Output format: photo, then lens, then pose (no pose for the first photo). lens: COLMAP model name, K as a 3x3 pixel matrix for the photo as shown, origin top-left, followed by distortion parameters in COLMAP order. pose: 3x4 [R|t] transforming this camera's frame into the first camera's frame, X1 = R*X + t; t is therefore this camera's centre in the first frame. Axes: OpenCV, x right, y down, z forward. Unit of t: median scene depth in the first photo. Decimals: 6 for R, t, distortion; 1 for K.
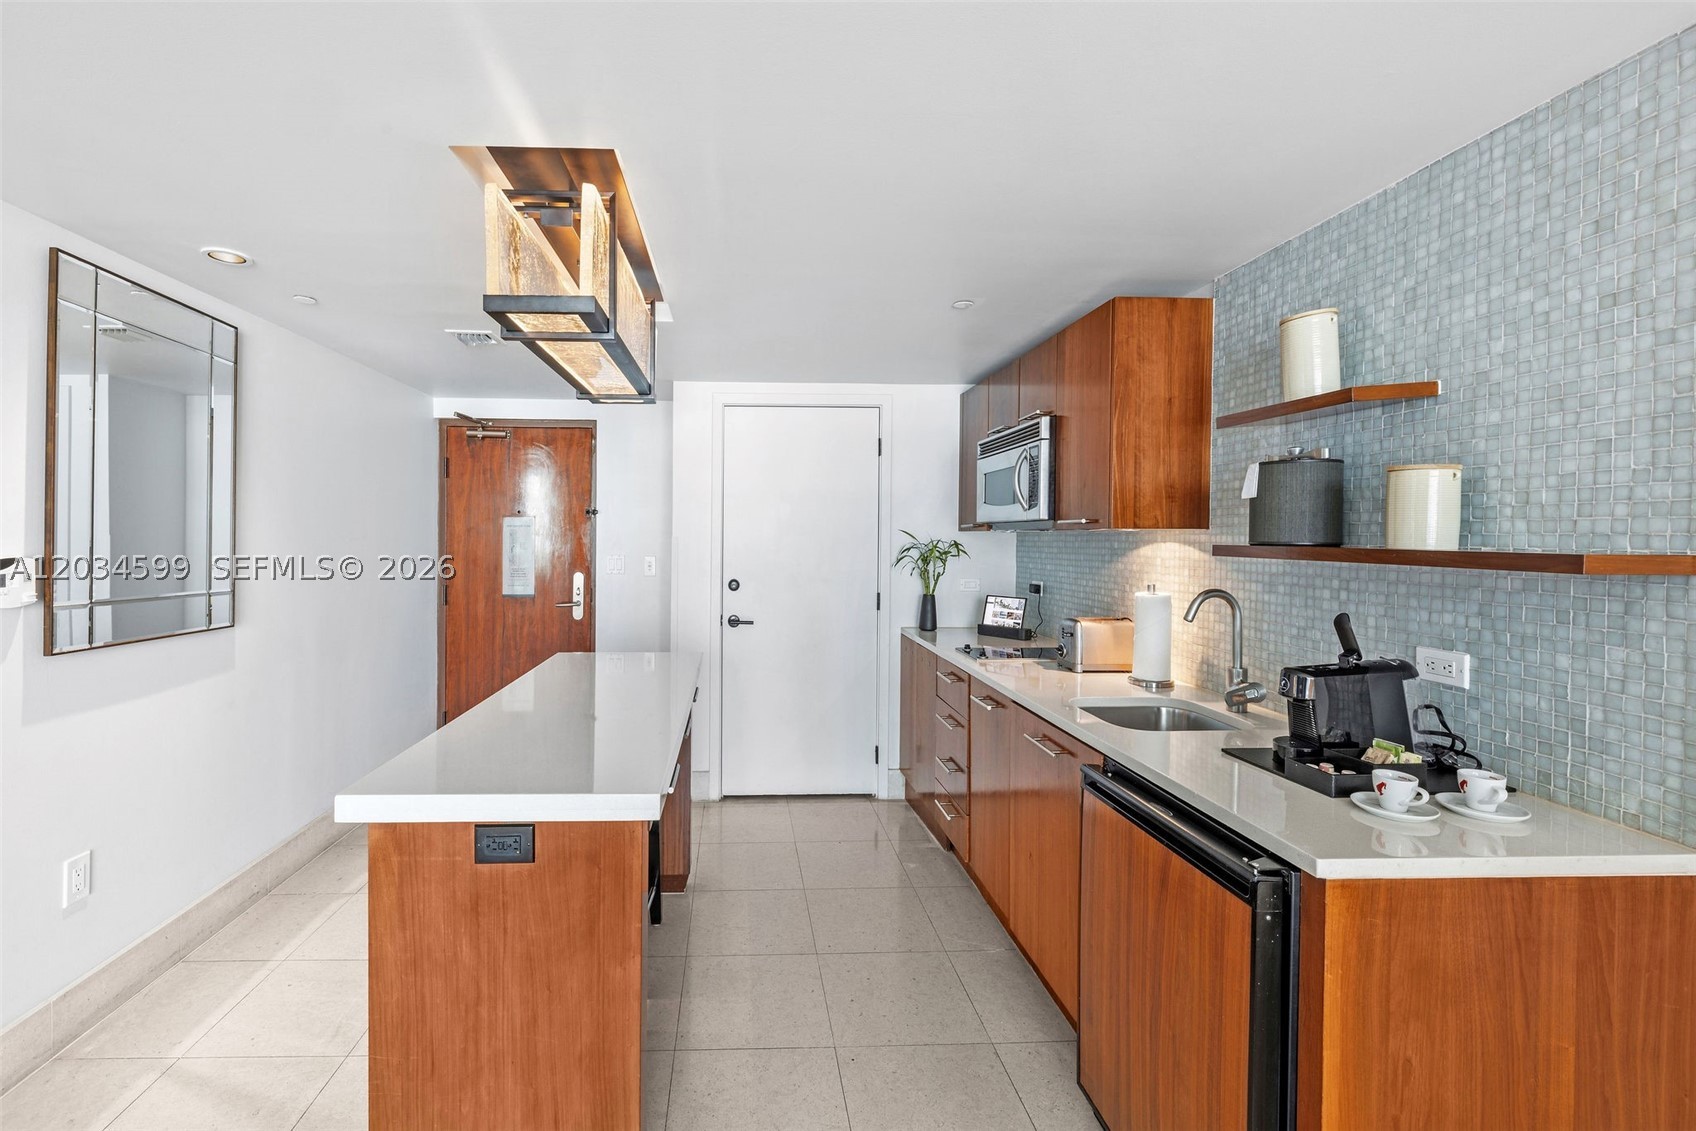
lens RADIAL K [[812.4, 0, 784.1], [0, 812.4, 553.0], [0, 0, 1]] dist [0.000572, -0.000367]
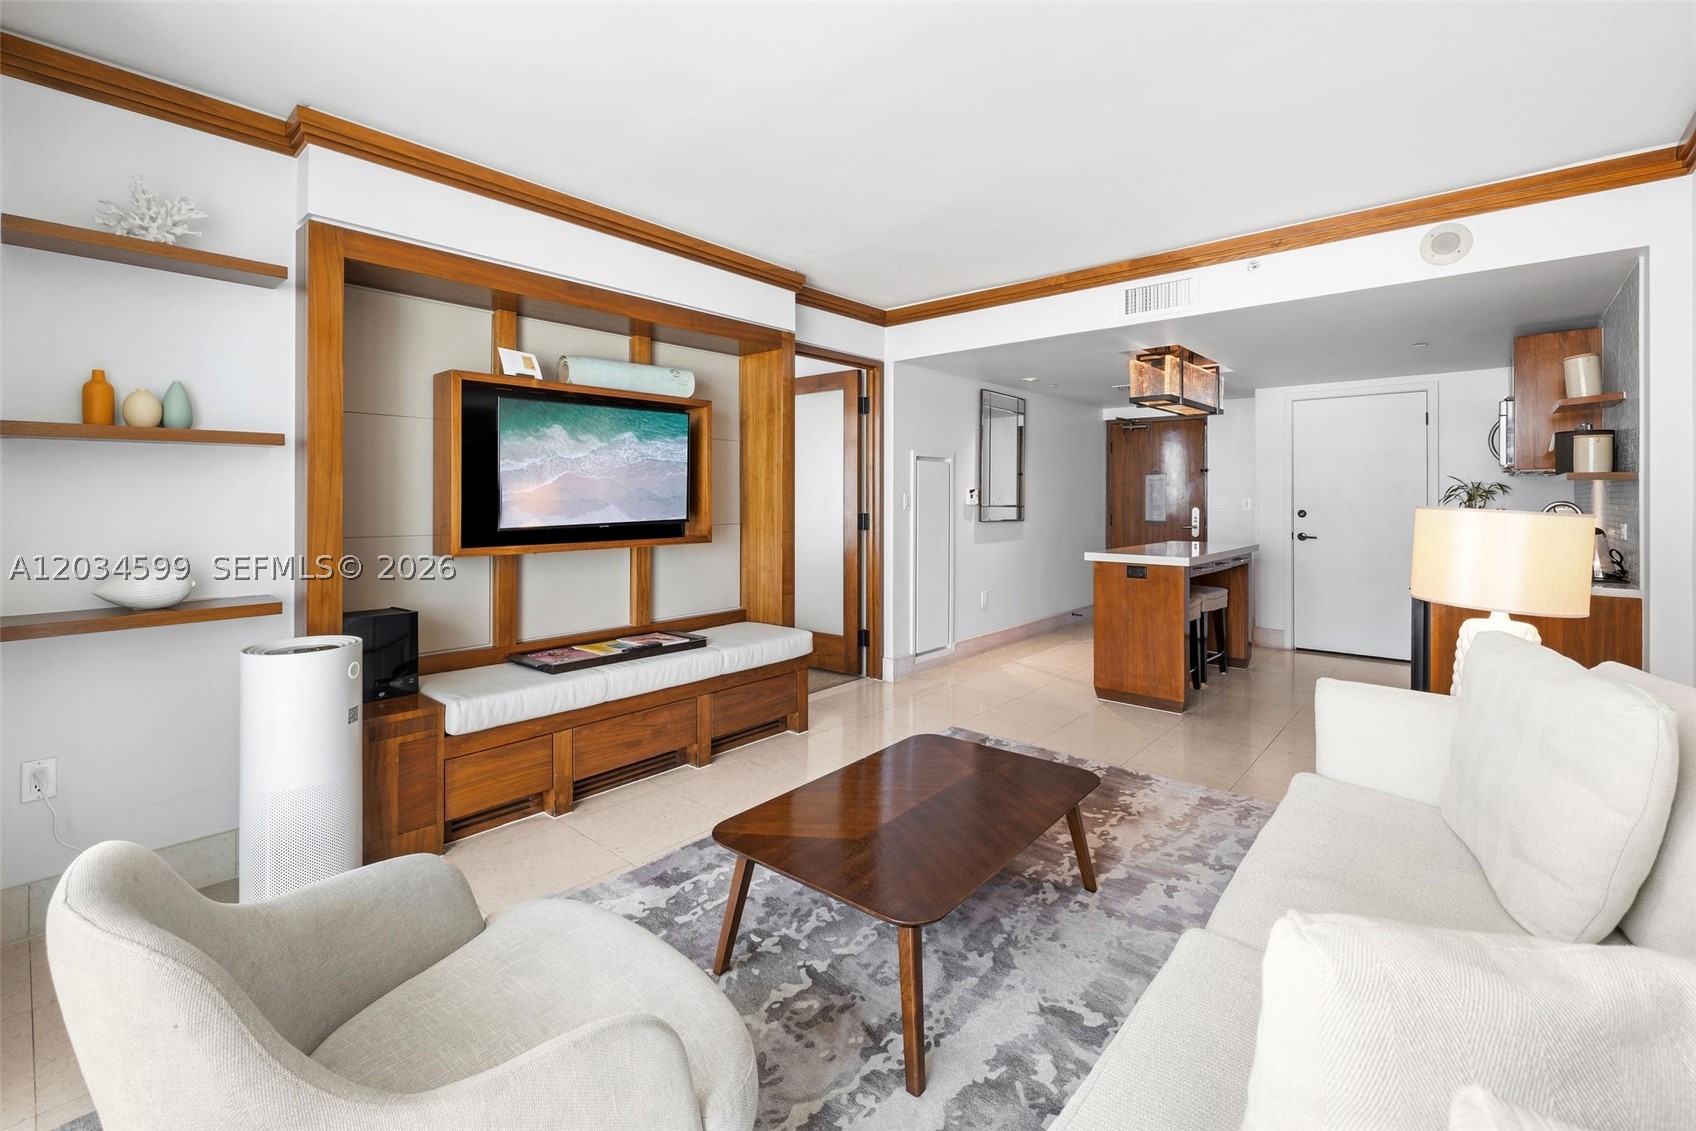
lens RADIAL K [[721.0, 0, 740.0], [0, 721.0, 489.1], [0, 0, 1]] dist [0.000110, -0.000061]
pose [[0.653729, -0.010620, -0.756654, 0.544207], [-0.015330, 0.999510, -0.027274, 0.089803], [0.756573, 0.029430, 0.653247, -1.417241]]
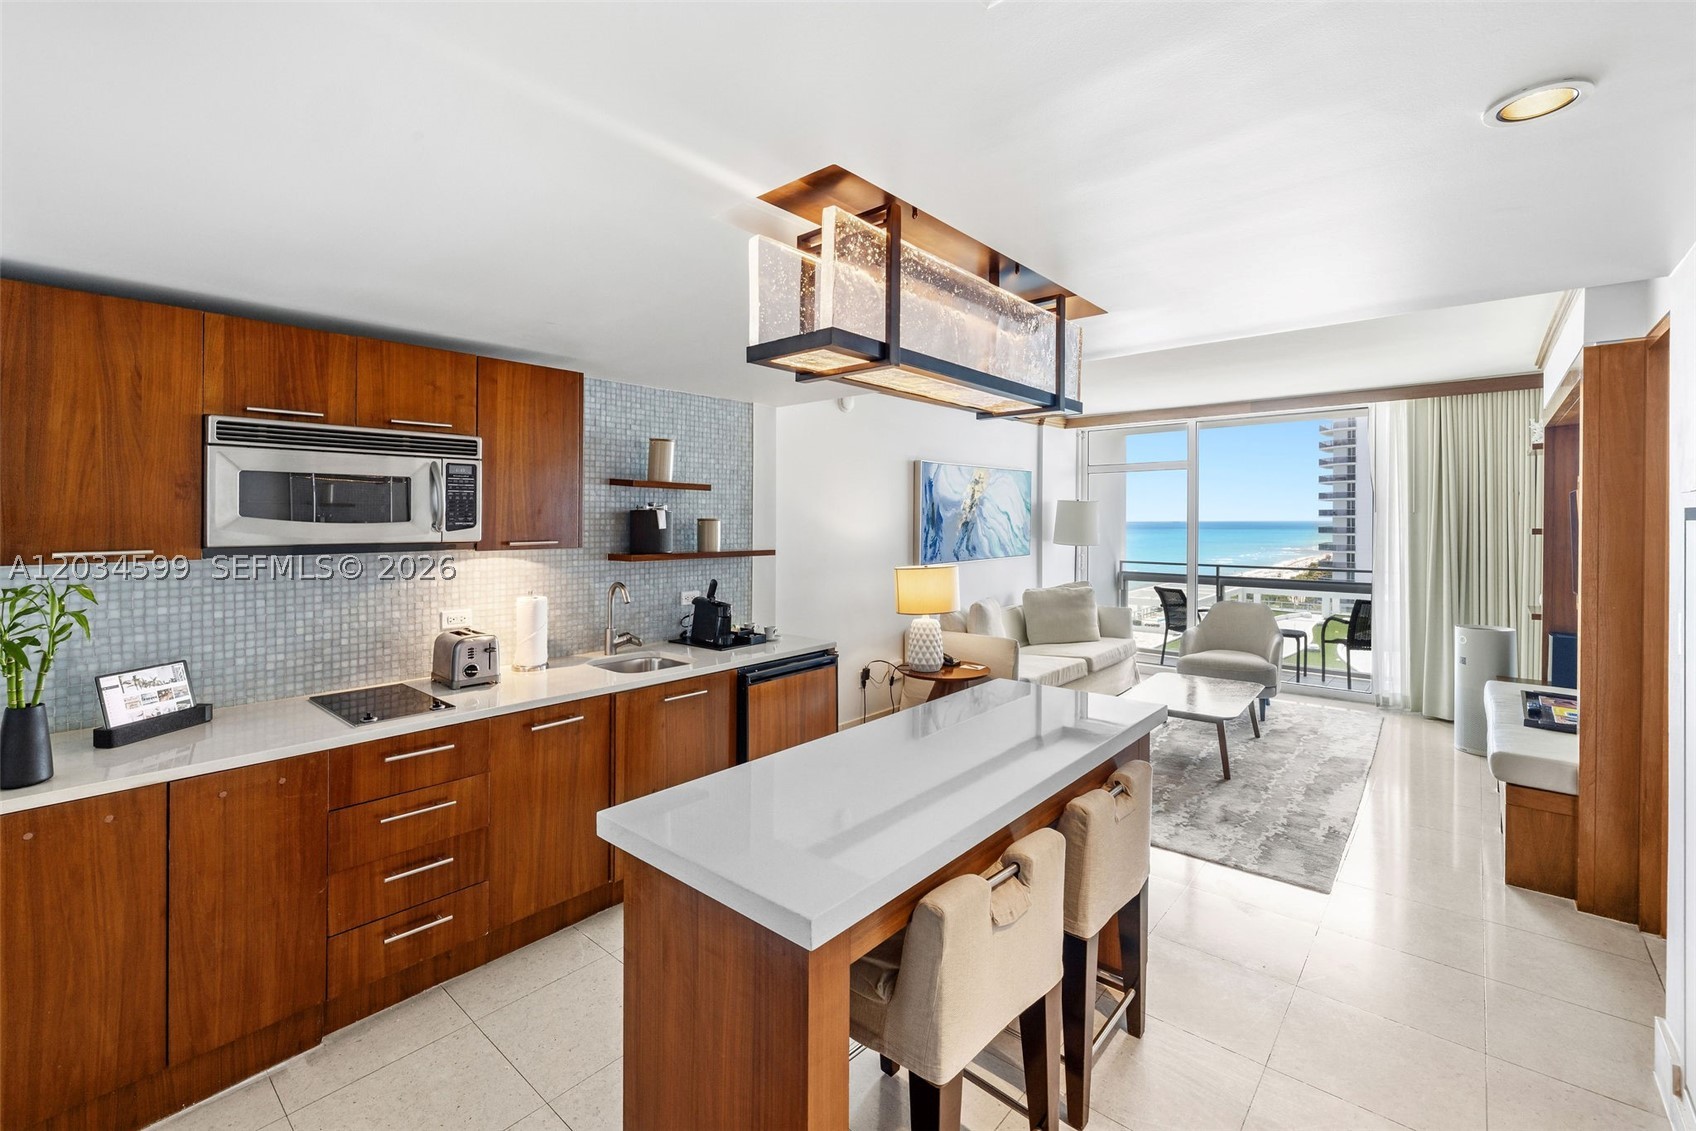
lens RADIAL K [[742.2, 0, 763.4], [0, 742.2, 532.3], [0, 0, 1]] dist [0.000136, 0.000100]
pose [[-0.676779, -0.012328, 0.736083, -0.766300], [0.016183, 0.999369, 0.031618, -0.098463], [-0.736009, 0.033310, -0.676152, 1.786918]]
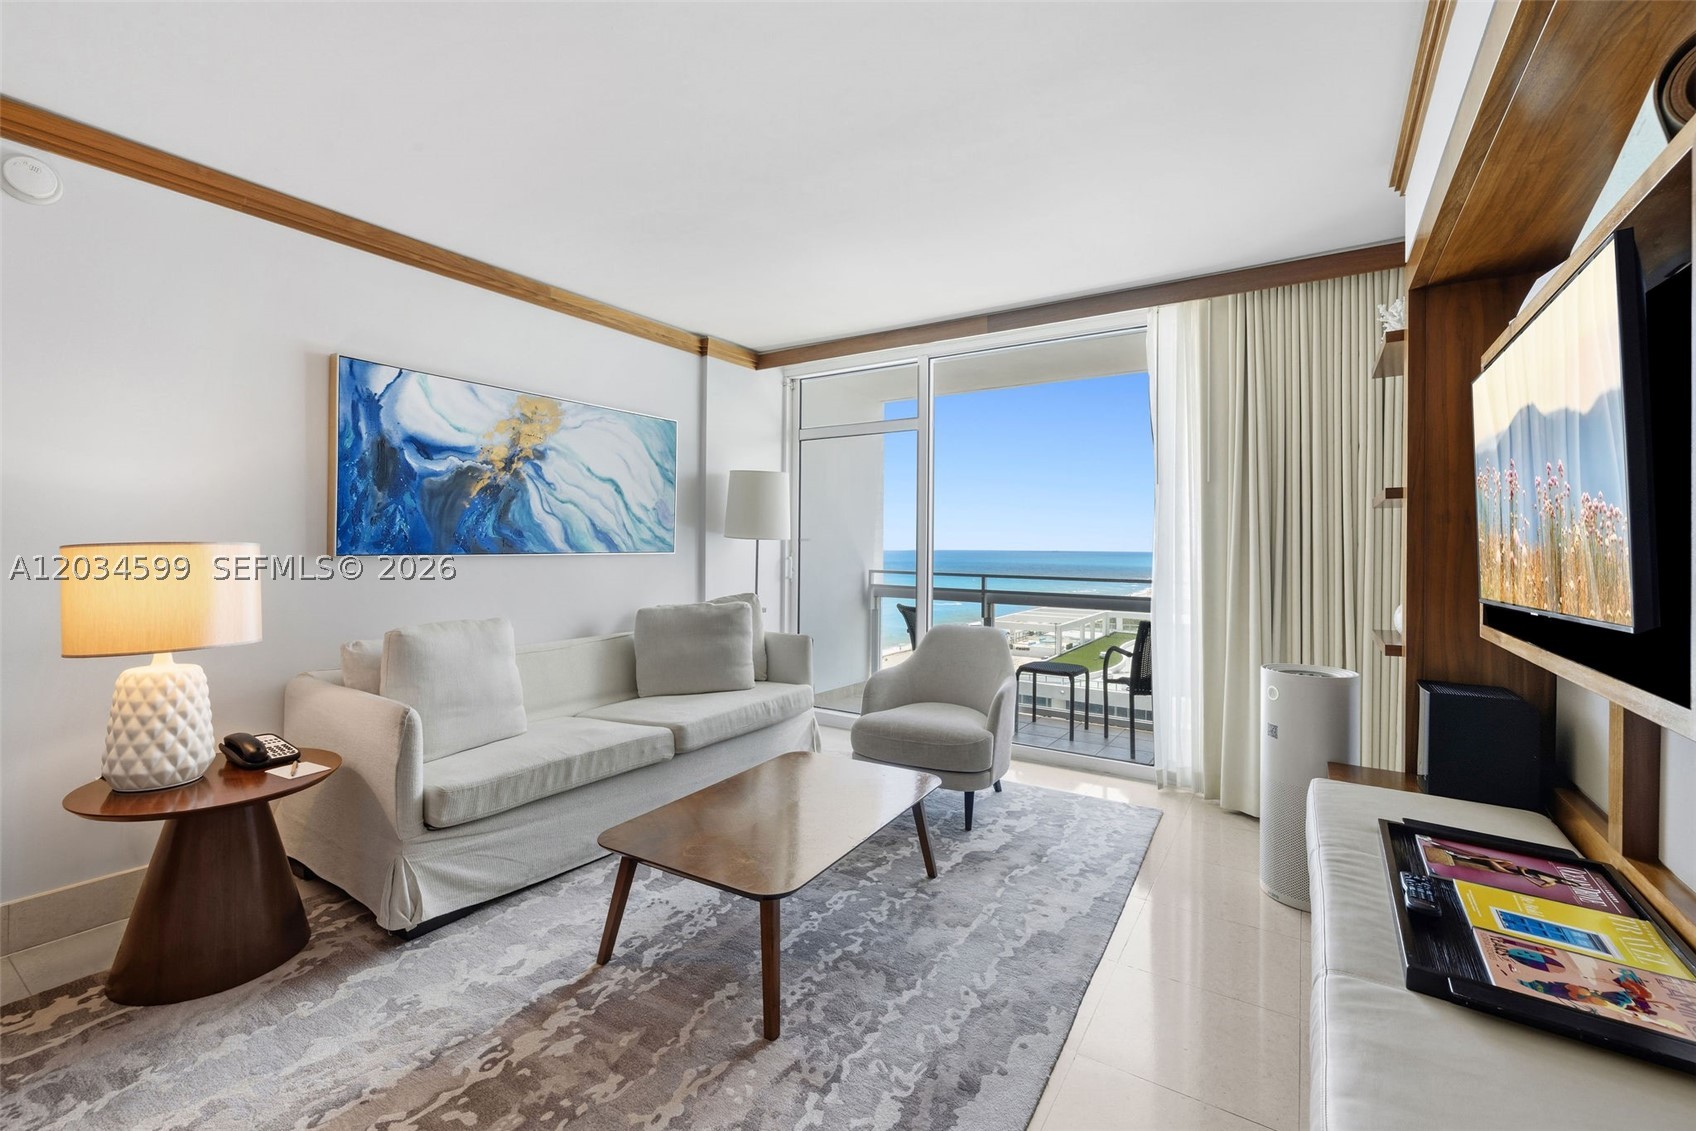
lens RADIAL K [[736.3, 0, 765.9], [0, 736.3, 549.8], [0, 0, 1]] dist [0.001350, 0.000375]
pose [[-0.768693, -0.012143, 0.639502, -0.684214], [0.002577, 0.999753, 0.022080, 0.061062], [-0.639612, 0.018621, -0.768472, 0.240267]]
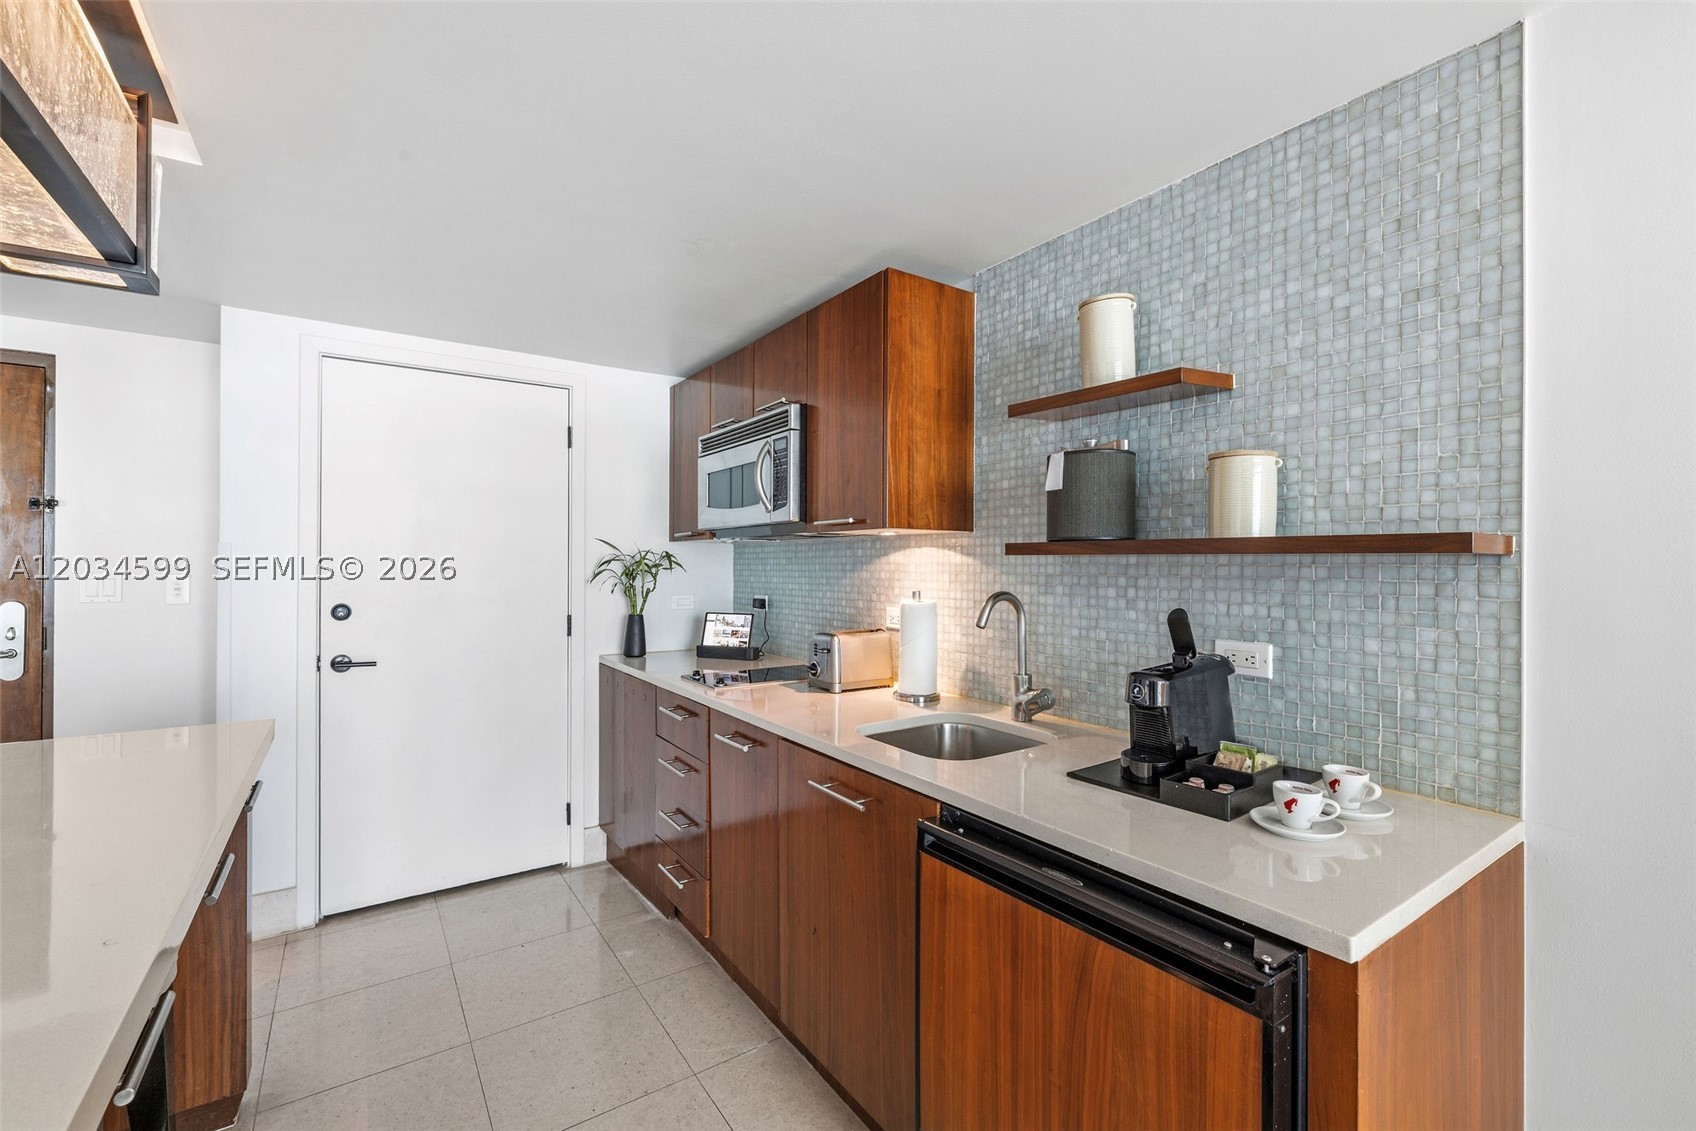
lens RADIAL K [[721.1, 0, 934.6], [0, 721.1, 570.7], [0, 0, 1]] dist [-0.001346, -0.000021]
pose [[0.813233, -0.004476, 0.581921, -0.013288], [0.010597, 0.999919, -0.007118, 0.025439], [-0.581841, 0.011955, 0.813214, 0.371288]]
